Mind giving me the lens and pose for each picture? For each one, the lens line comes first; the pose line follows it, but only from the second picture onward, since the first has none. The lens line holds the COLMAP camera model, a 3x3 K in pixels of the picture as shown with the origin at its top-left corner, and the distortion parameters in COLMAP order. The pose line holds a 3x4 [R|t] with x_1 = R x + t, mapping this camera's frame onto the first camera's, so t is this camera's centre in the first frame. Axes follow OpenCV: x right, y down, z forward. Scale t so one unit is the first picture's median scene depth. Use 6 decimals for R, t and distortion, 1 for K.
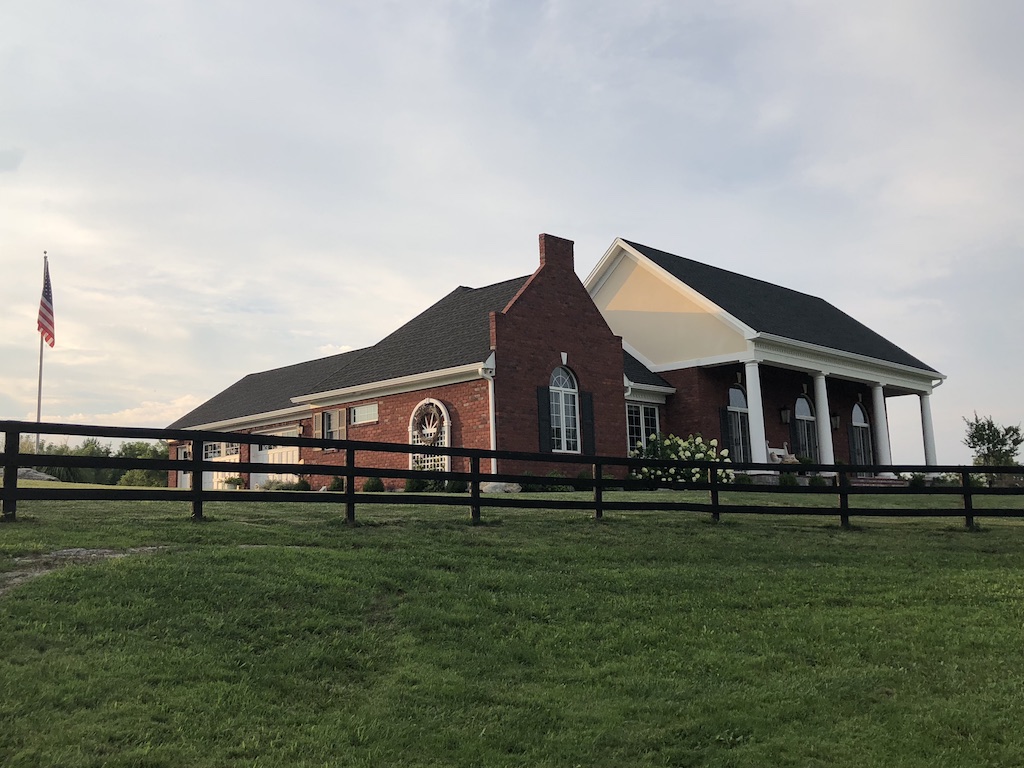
lens RADIAL K [[1012.2, 0, 512.0], [0, 1012.2, 384.0], [0, 0, 1]] dist [0.112992, -0.002893]
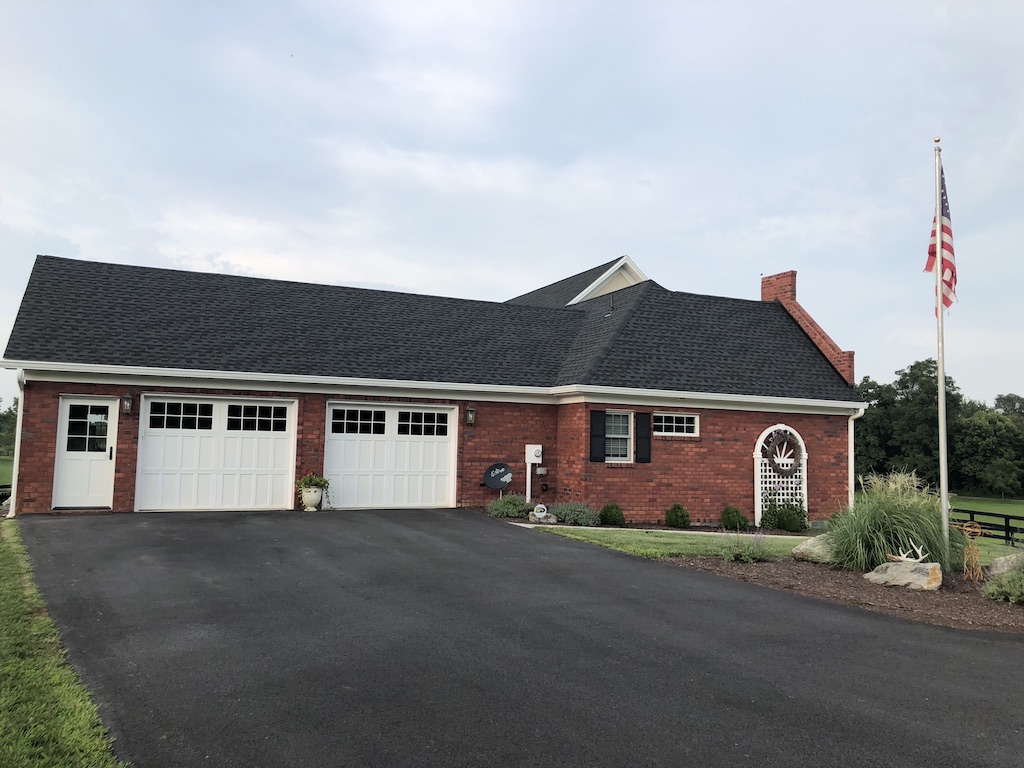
lens RADIAL K [[830.0, 0, 507.4], [0, 830.0, 374.2], [0, 0, 1]] dist [0.102101, -0.184491]
pose [[0.391024, 0.122405, 0.912205, -0.846308], [-0.171972, 0.983379, -0.058238, 0.054365], [-0.904171, -0.134102, 0.405575, 0.902922]]
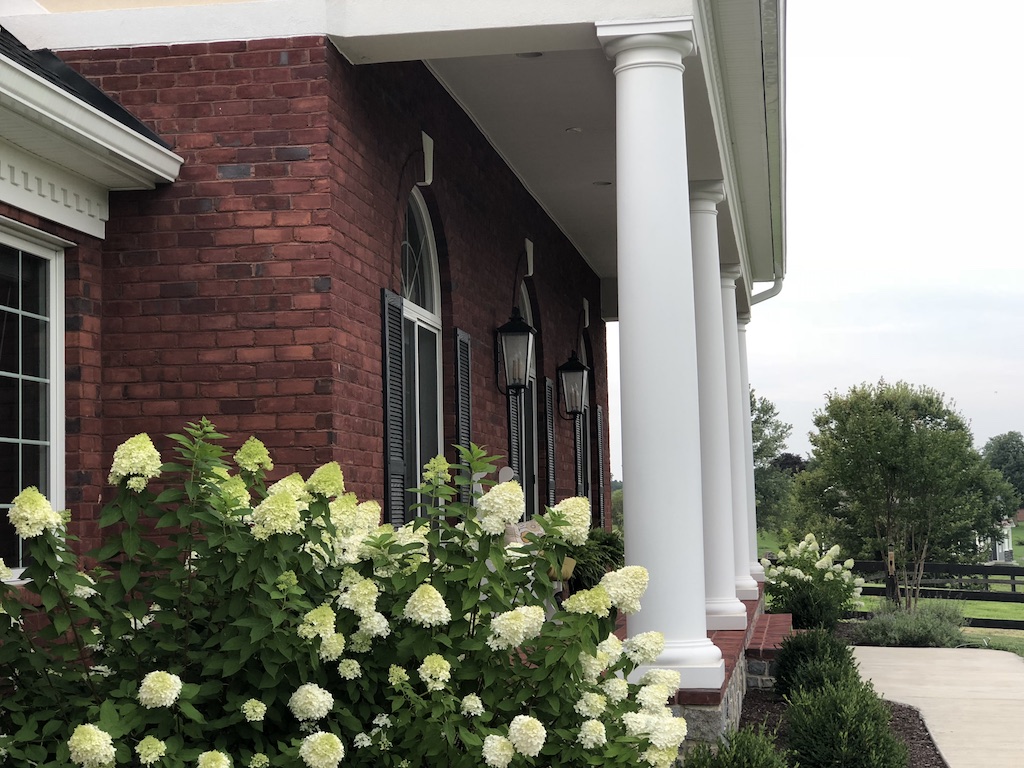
lens RADIAL K [[1675.2, 0, 505.6], [0, 1675.2, 383.7], [0, 0, 1]] dist [-0.009174, 0.484117]
pose [[0.831870, 0.062626, 0.551425, 0.062376], [-0.090502, 0.995620, 0.023456, 0.035126], [-0.547541, -0.069417, 0.833895, 0.838685]]
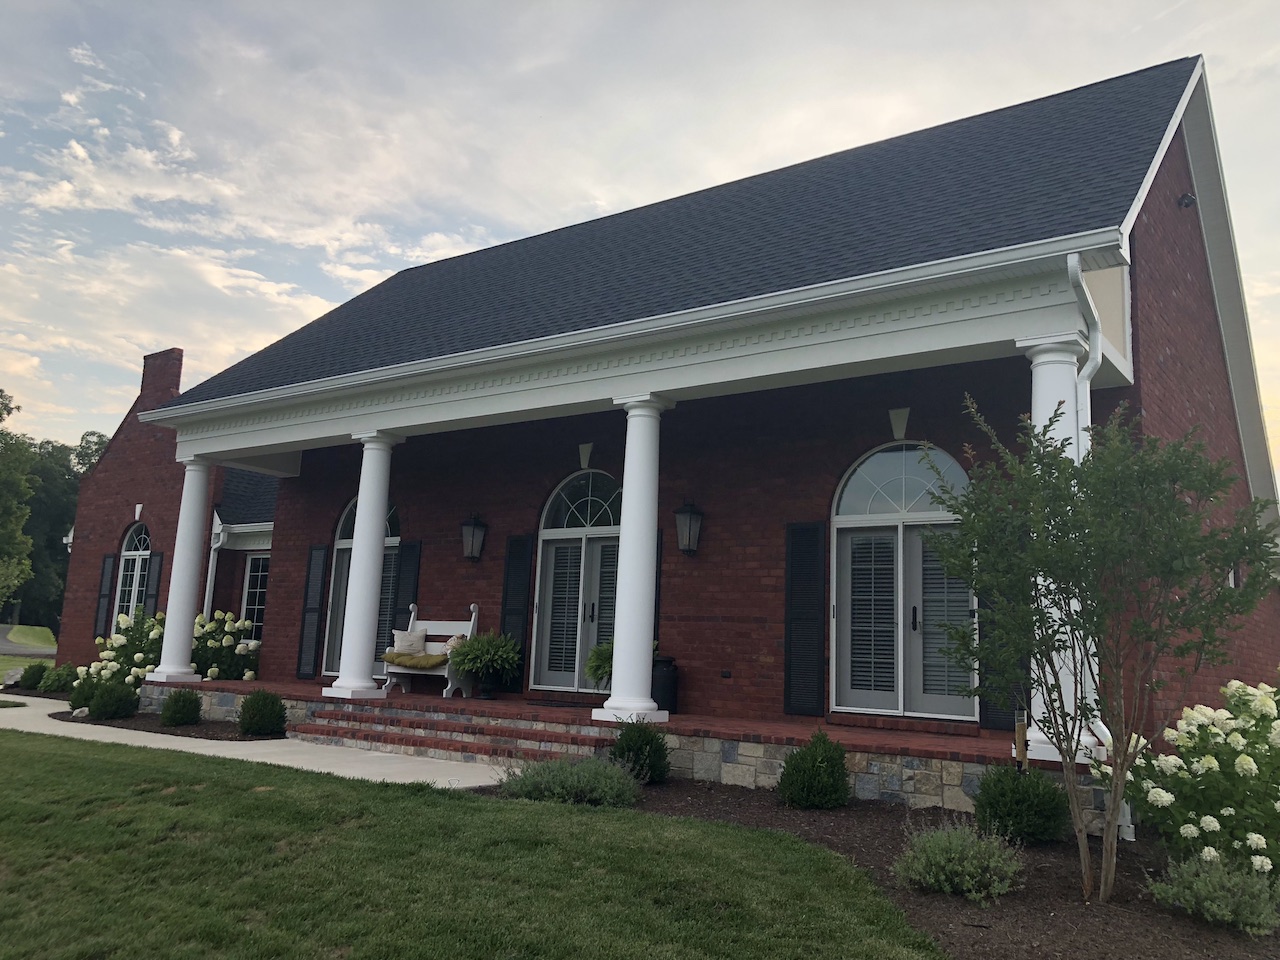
lens RADIAL K [[1037.5, 0, 634.3], [0, 1037.5, 467.7], [0, 0, 1]] dist [0.102101, -0.184491]
pose [[0.120259, -0.139554, -0.982885, 0.863313], [0.098358, 0.986874, -0.128086, 0.078168], [0.987858, -0.081271, 0.132407, 1.255085]]
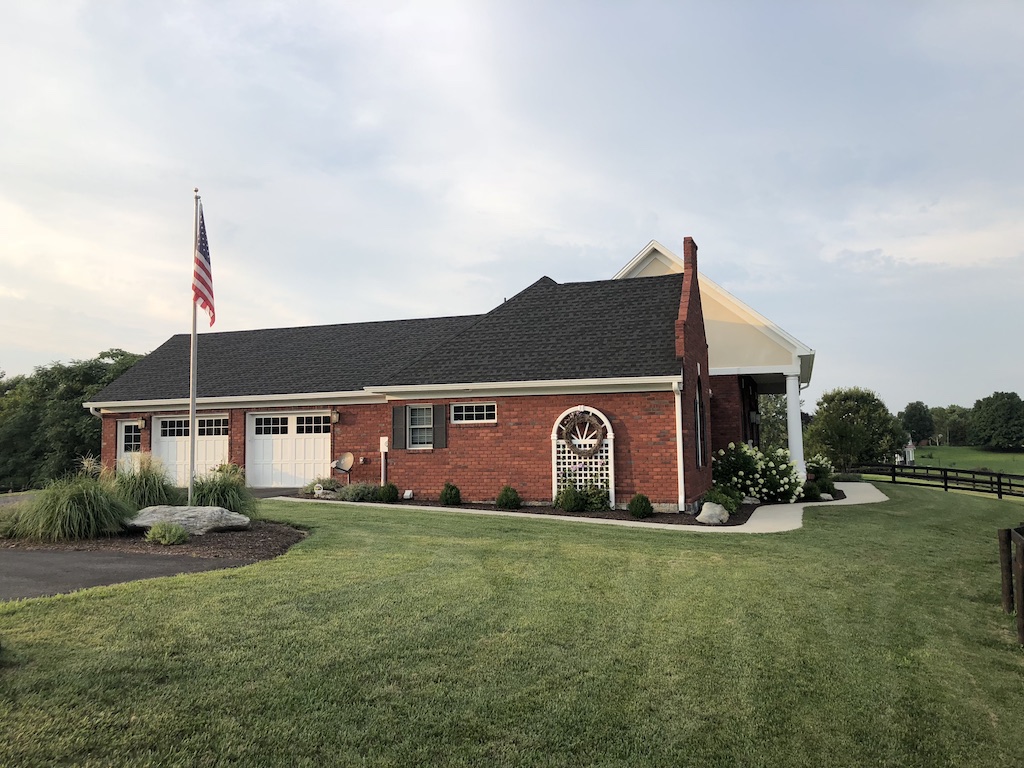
lens RADIAL K [[826.2, 0, 512.0], [0, 826.2, 384.0], [0, 0, 1]] dist [0.133158, -0.317664]
pose [[0.911571, 0.050302, 0.408054, -0.433480], [-0.076538, 0.995900, 0.048214, -0.035265], [-0.403956, -0.075182, 0.911684, 0.342554]]
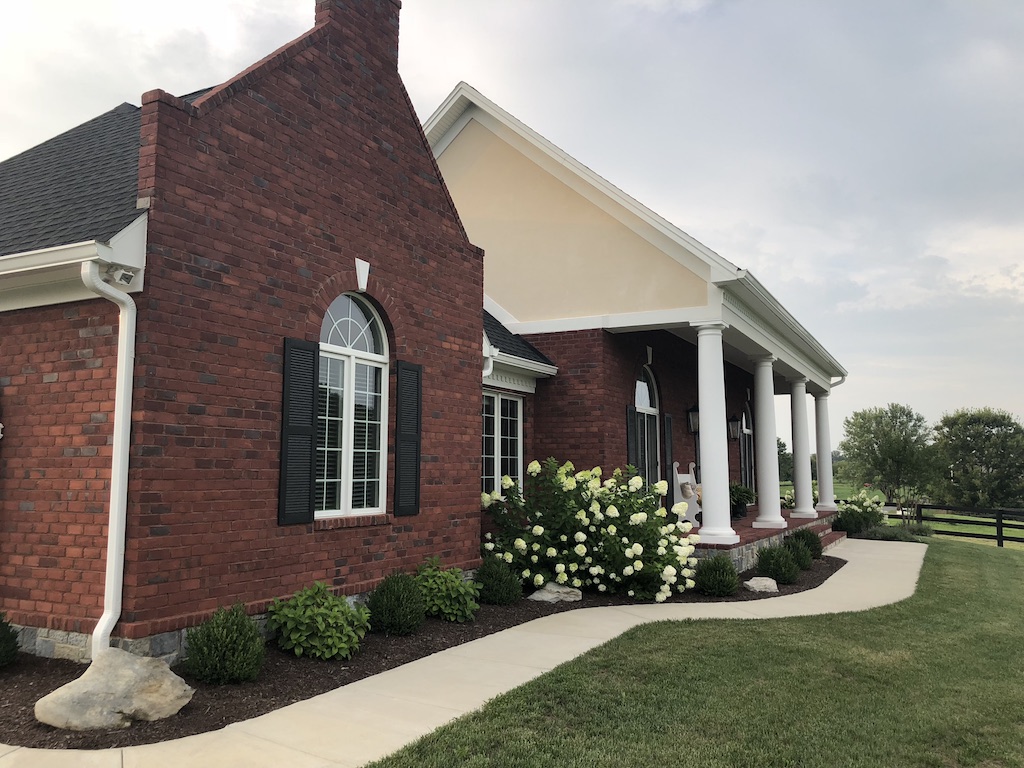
lens RADIAL K [[830.0, 0, 507.4], [0, 830.0, 374.2], [0, 0, 1]] dist [0.102101, -0.184491]
pose [[0.961564, 0.068509, 0.265895, 0.022060], [-0.075289, 0.997043, 0.015378, 0.004081], [-0.264056, -0.034805, 0.963879, 0.666000]]
